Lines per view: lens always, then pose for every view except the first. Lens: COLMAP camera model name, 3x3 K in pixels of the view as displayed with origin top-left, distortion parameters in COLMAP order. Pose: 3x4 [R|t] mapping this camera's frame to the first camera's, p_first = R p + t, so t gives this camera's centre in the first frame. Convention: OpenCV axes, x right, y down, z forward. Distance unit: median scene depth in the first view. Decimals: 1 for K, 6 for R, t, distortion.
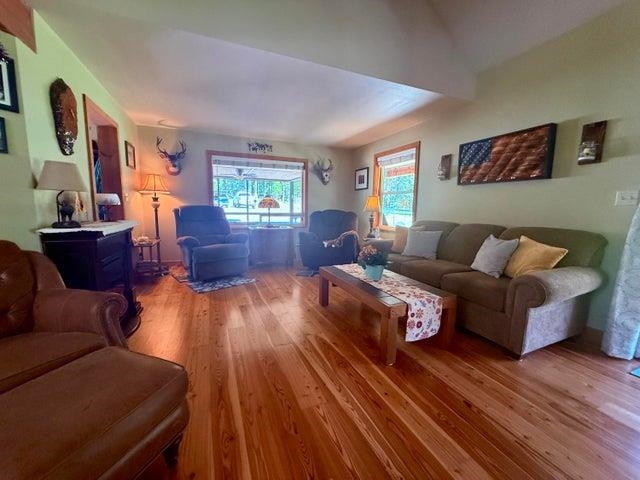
lens RADIAL K [[255.4, 0, 316.5], [0, 255.4, 243.8], [0, 0, 1]] dist [0.002552, -0.000002]
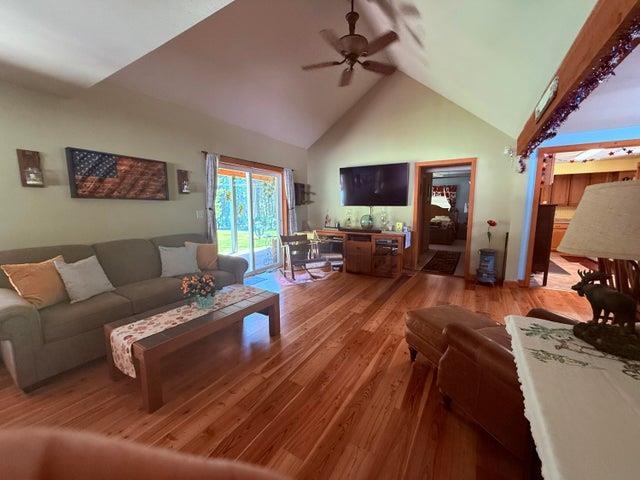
lens RADIAL K [[255.4, 0, 315.6], [0, 255.4, 242.0], [0, 0, 1]] dist [0.002552, -0.000002]
pose [[-0.564456, -0.125150, 0.815921, -0.654955], [0.105938, 0.969283, 0.221961, -0.227869], [-0.818637, 0.211724, -0.533859, 0.994950]]
